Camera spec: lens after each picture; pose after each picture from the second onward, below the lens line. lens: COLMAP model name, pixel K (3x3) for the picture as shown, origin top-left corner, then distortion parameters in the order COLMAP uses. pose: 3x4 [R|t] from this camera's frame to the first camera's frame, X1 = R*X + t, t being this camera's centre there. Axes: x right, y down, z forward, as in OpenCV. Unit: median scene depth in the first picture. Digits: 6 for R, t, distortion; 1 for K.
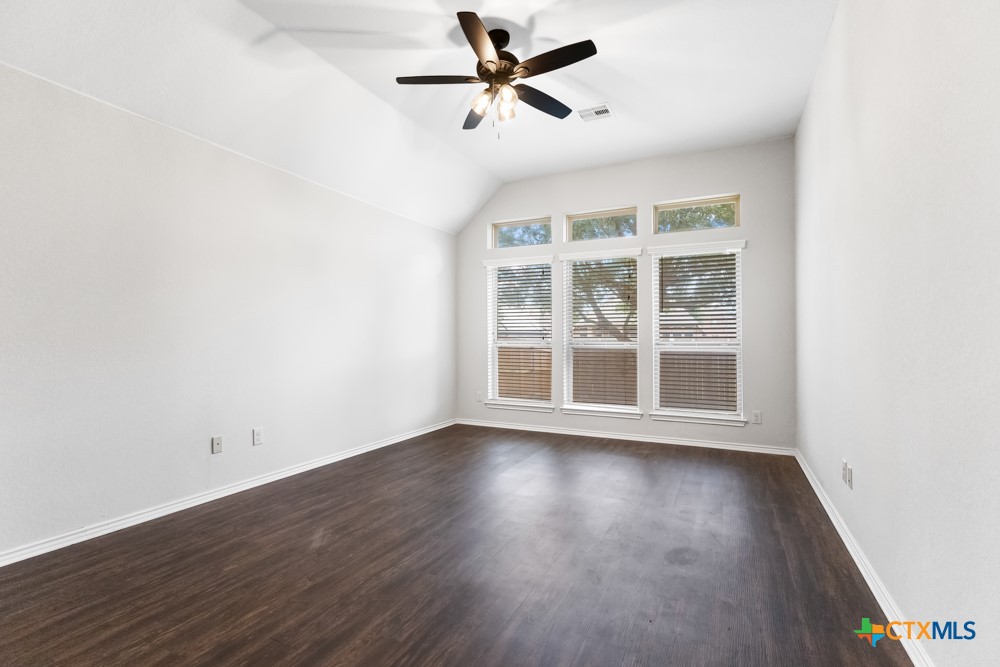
lens RADIAL K [[464.3, 0, 502.8], [0, 464.3, 337.7], [0, 0, 1]] dist [0.002930, -0.000805]
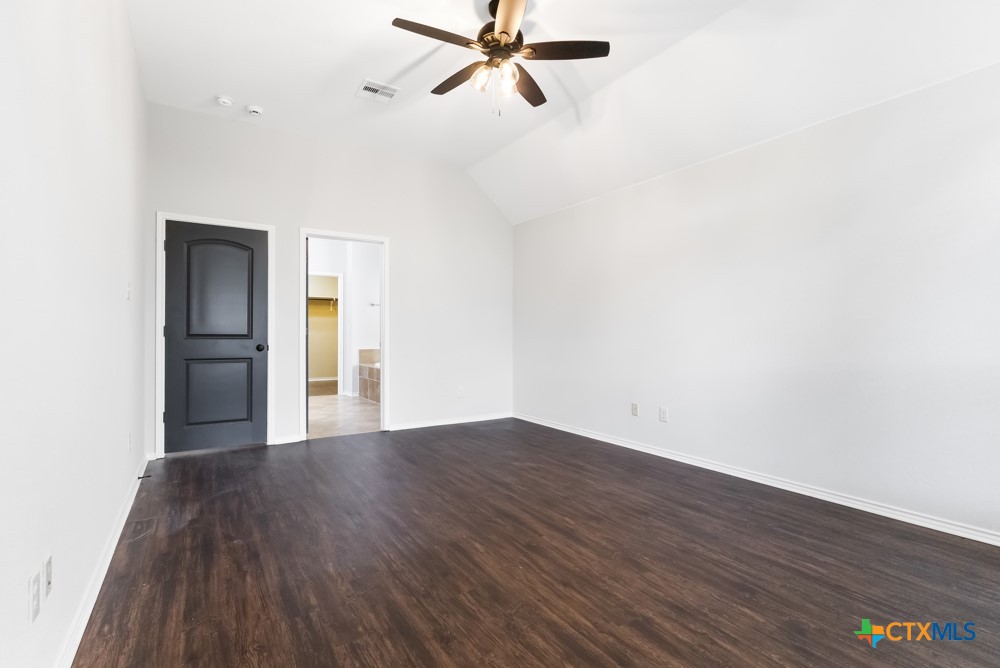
lens RADIAL K [[464.3, 0, 494.1], [0, 464.3, 340.0], [0, 0, 1]] dist [0.002930, -0.000805]
pose [[-0.526803, 0.010285, -0.849925, 0.740896], [0.002541, 0.999941, 0.010526, 0.016751], [0.849984, 0.003386, -0.526798, 1.378259]]
